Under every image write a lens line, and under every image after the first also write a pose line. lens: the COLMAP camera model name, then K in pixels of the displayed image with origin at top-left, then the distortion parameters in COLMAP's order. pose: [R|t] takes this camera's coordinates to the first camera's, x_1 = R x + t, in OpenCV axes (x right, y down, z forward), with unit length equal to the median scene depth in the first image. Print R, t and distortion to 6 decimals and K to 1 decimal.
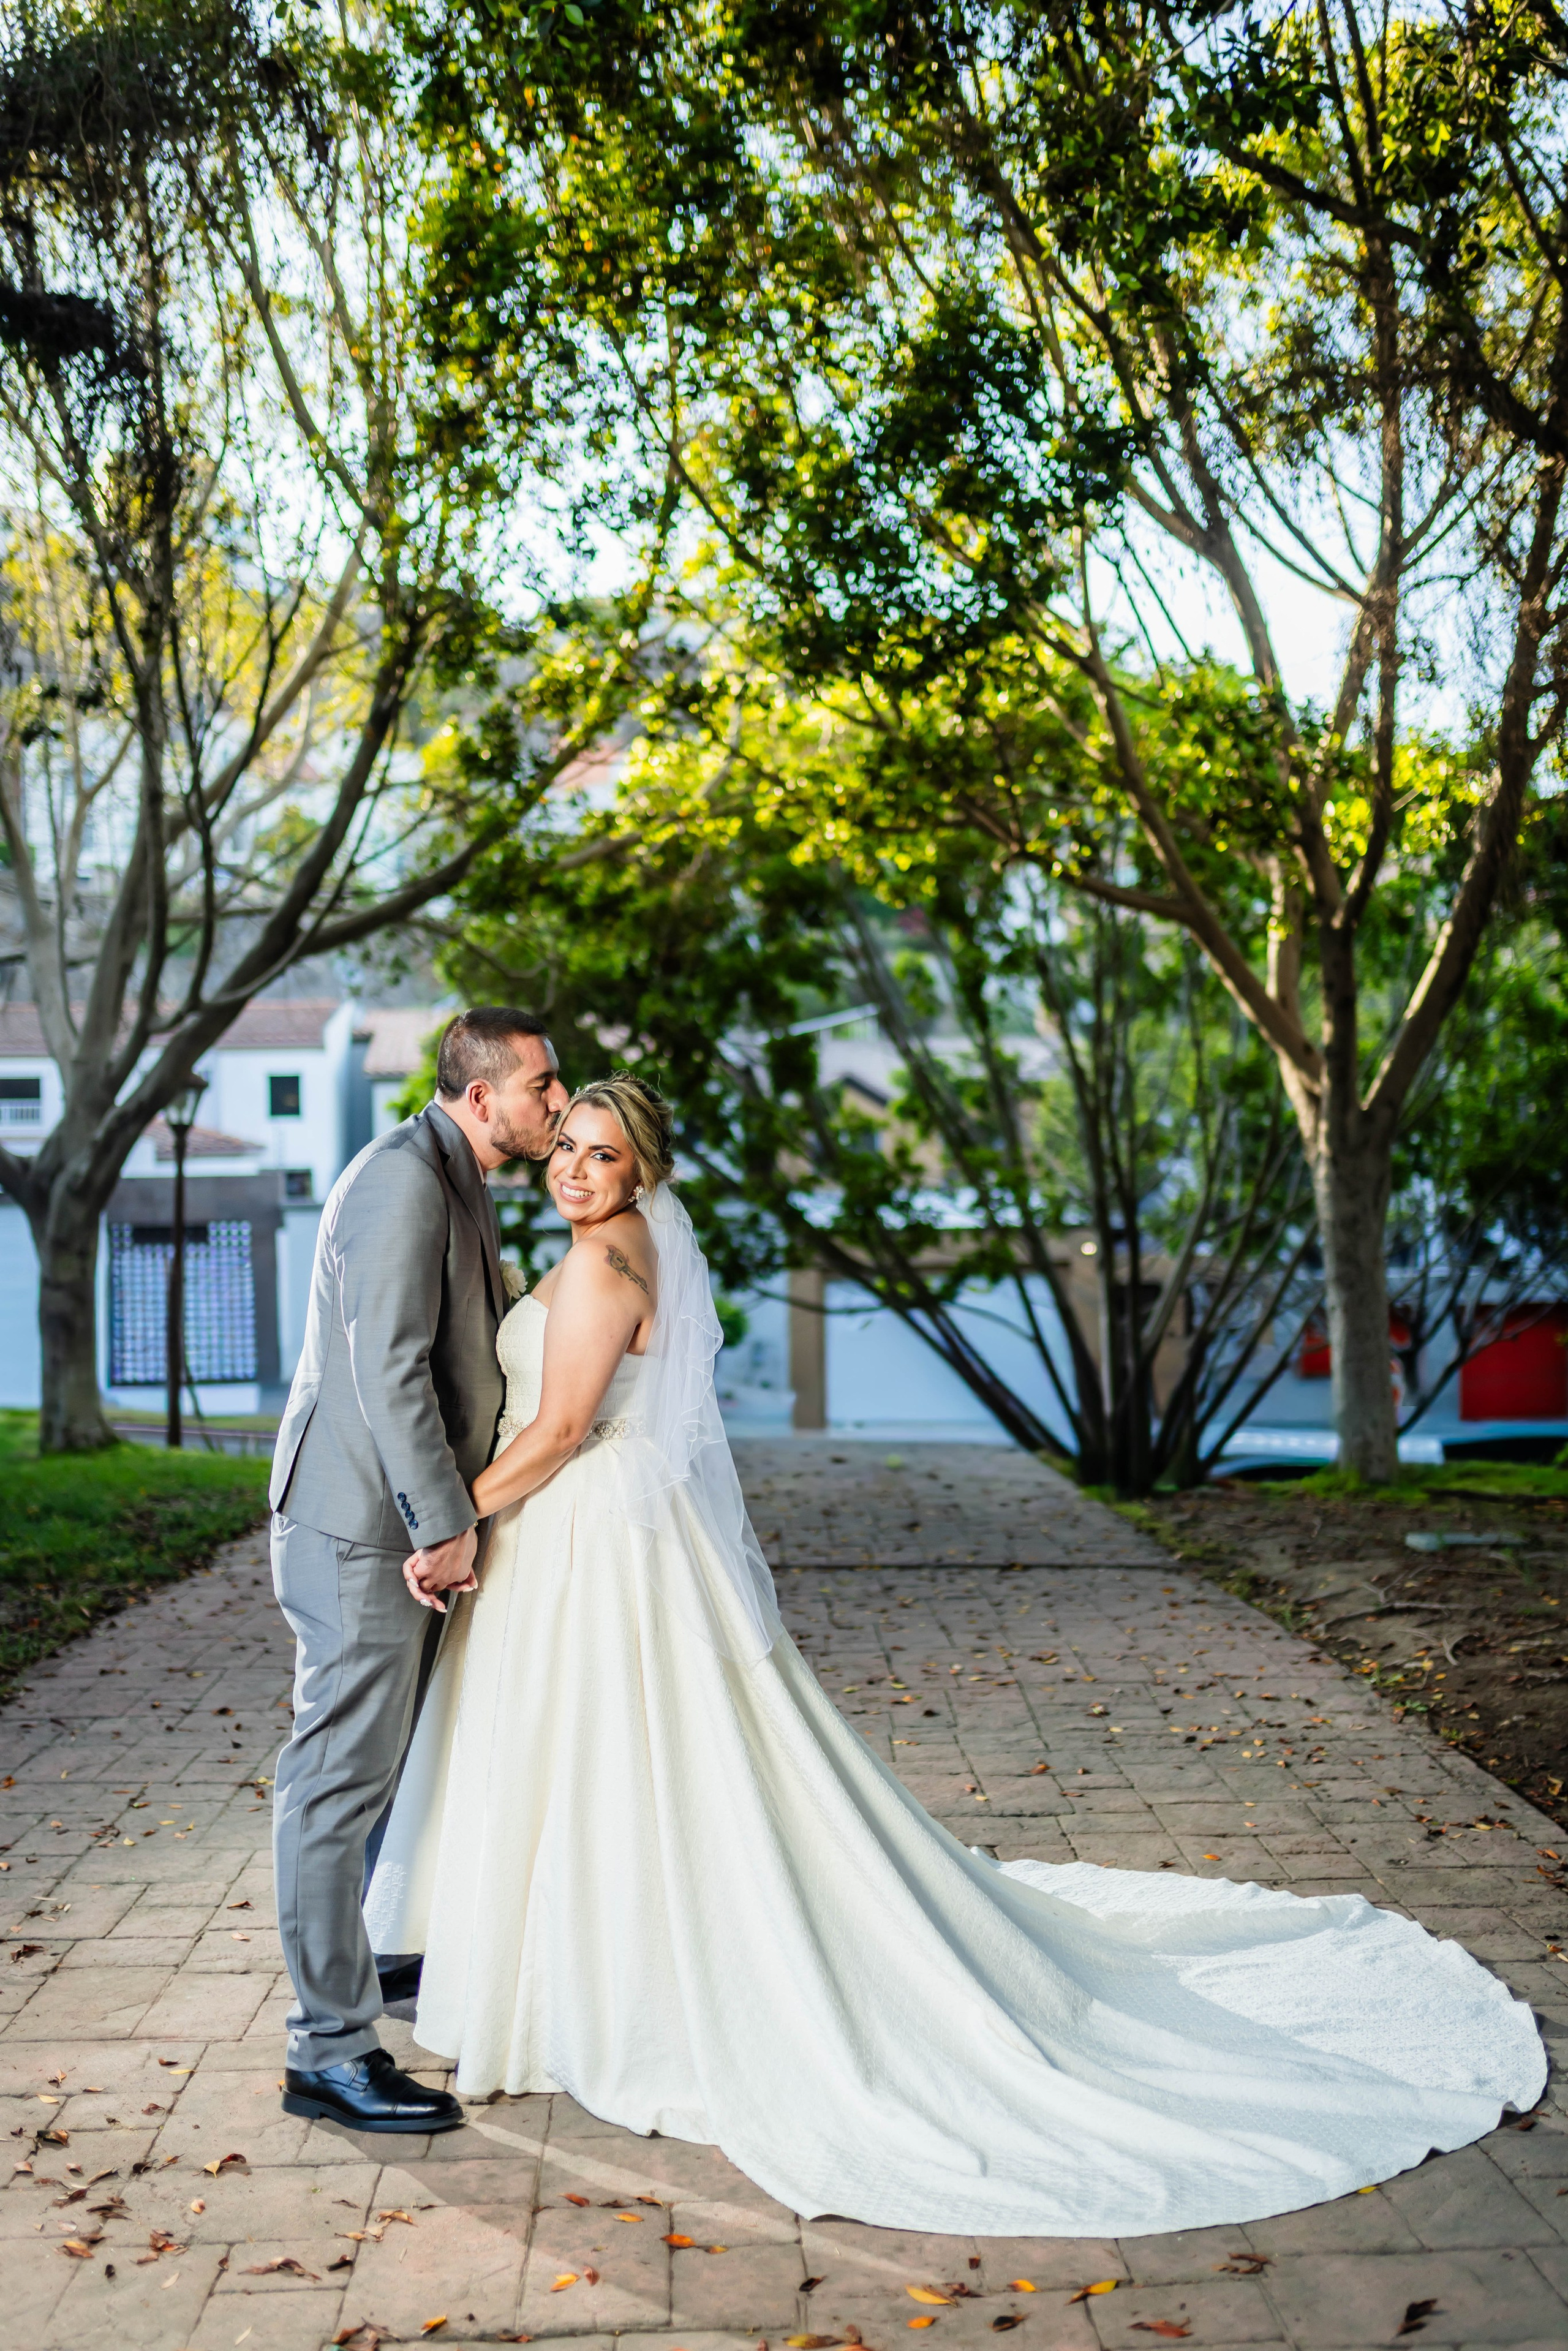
lens RADIAL K [[2257.7, 0, 778.8], [0, 2257.7, 1181.4], [0, 0, 1]] dist [0.005487, 0.001508]
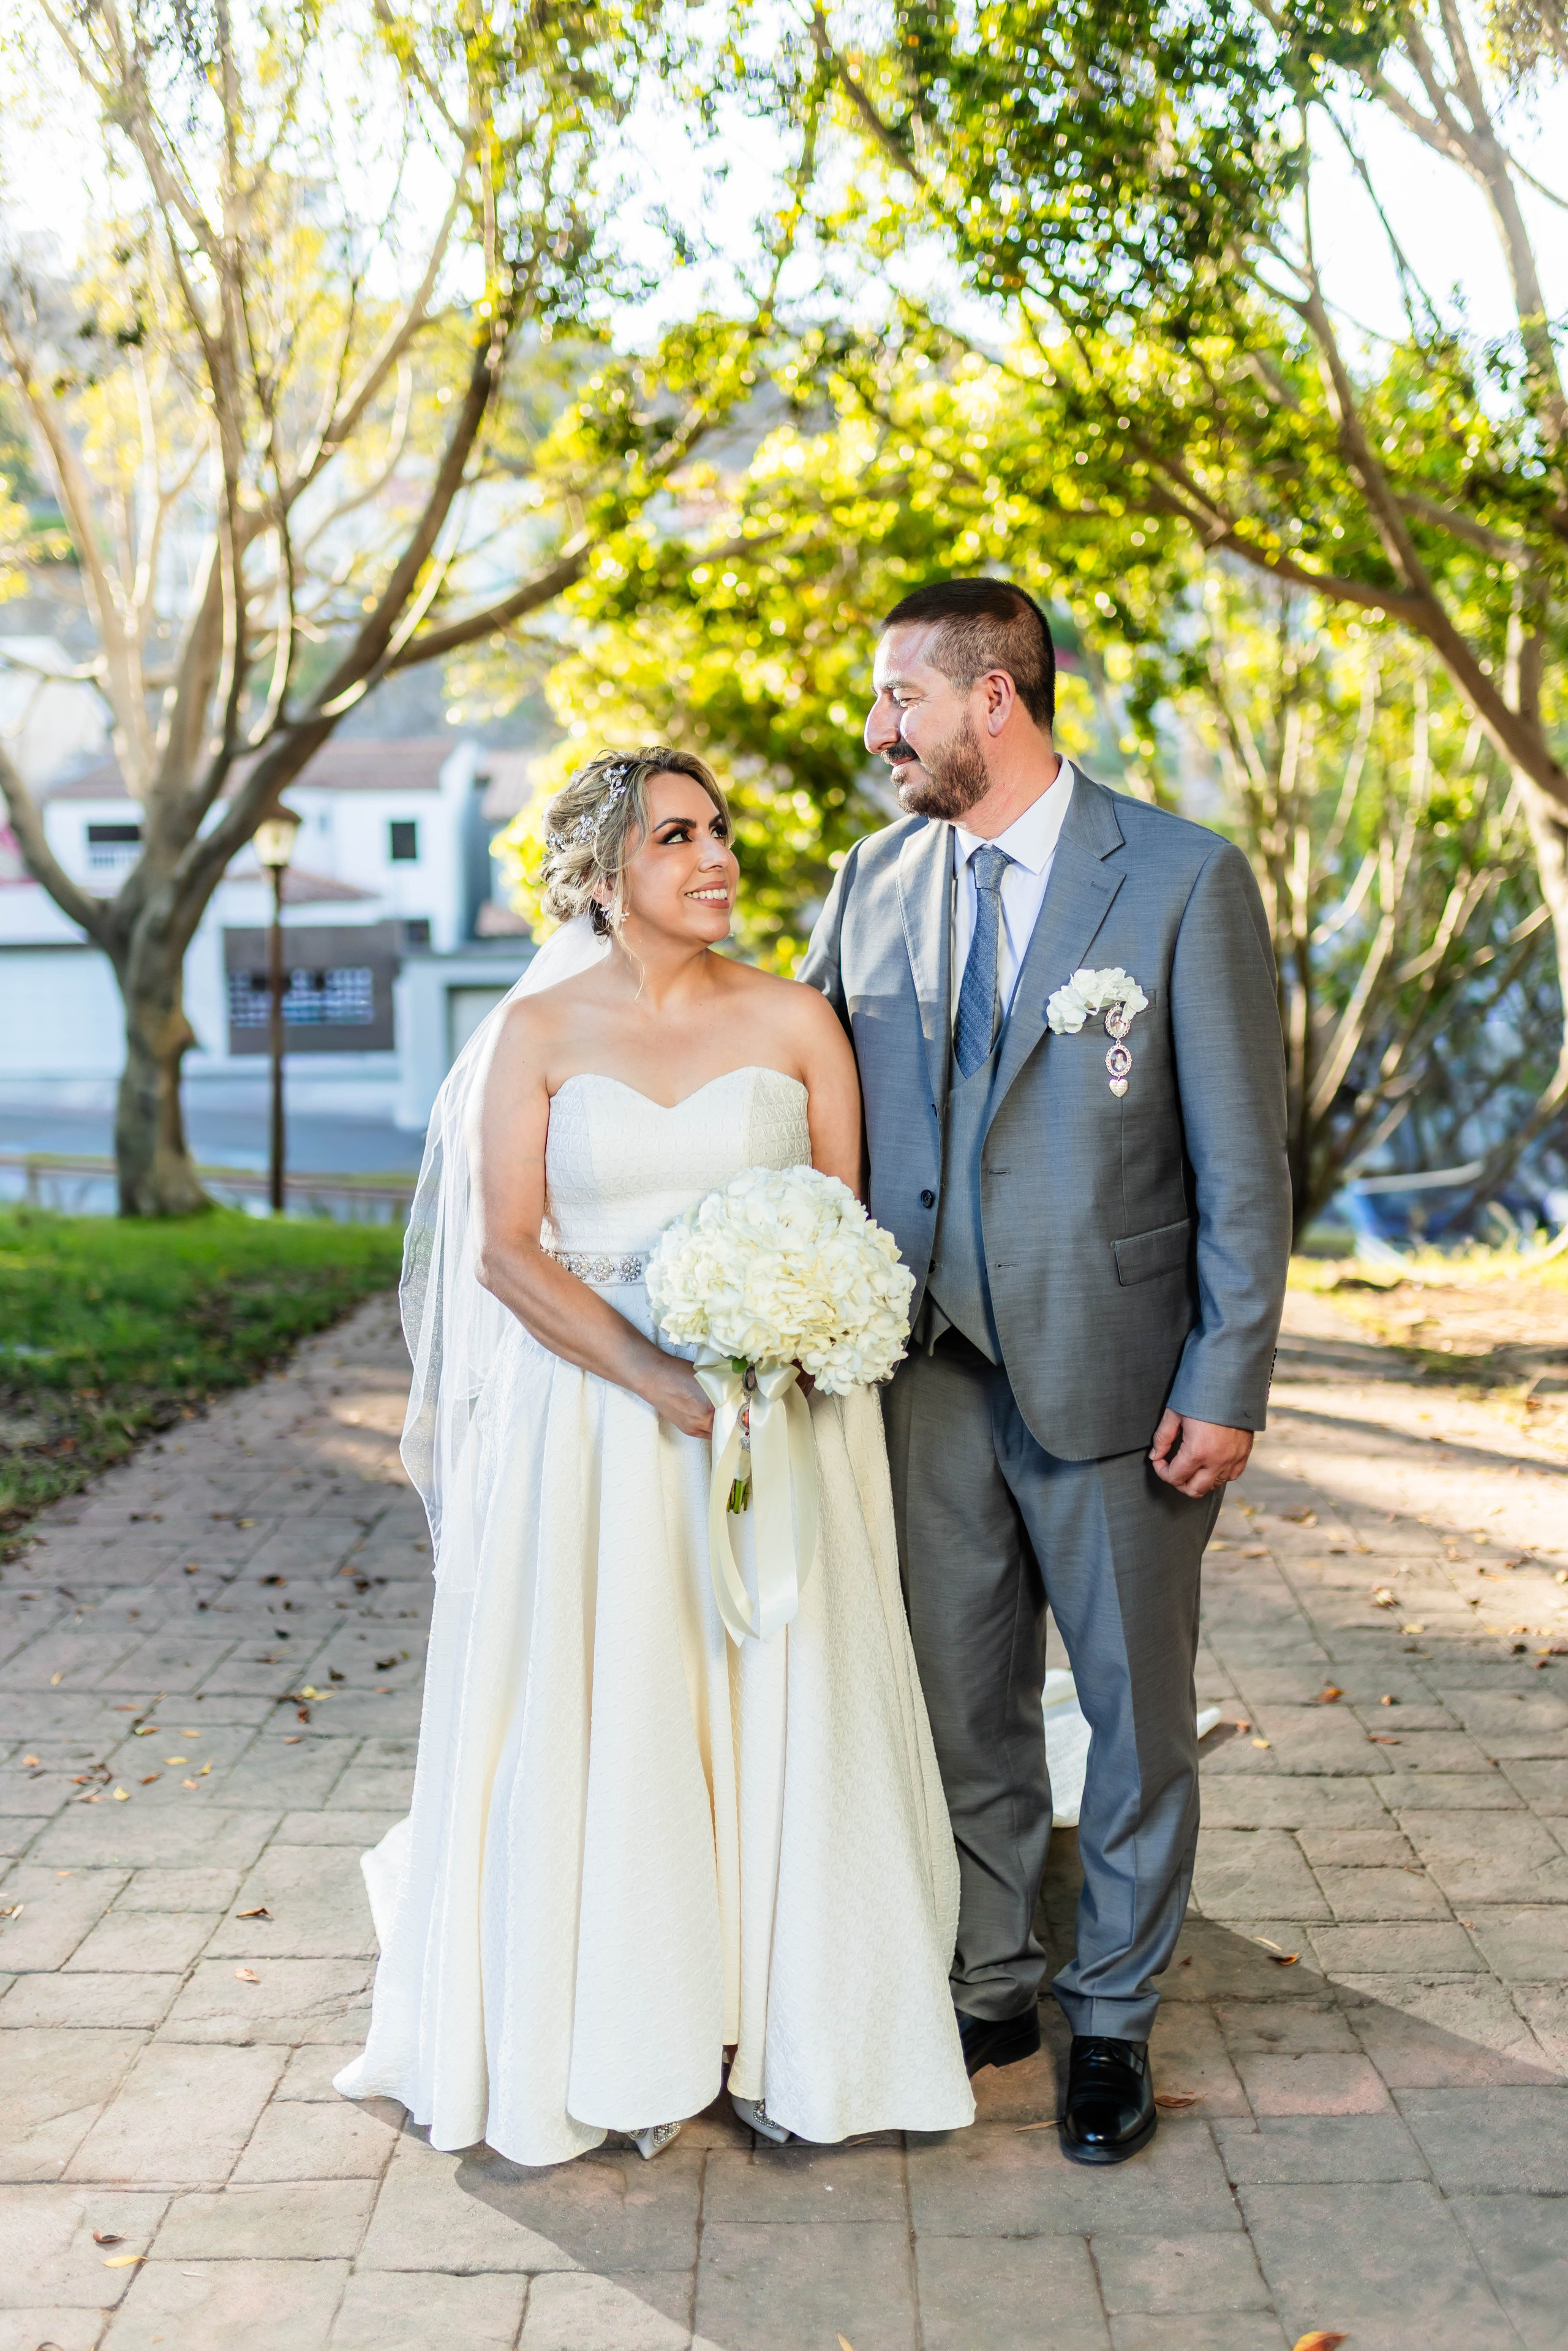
lens RADIAL K [[2258.7, 0, 784.0], [0, 2258.7, 1175.5], [0, 0, 1]] dist [0.002819, 0.002053]
pose [[0.998577, 0.007992, -0.052725, -0.014746], [-0.002310, 0.994260, 0.106966, 0.004176], [0.053277, -0.106692, 0.992864, 0.138334]]
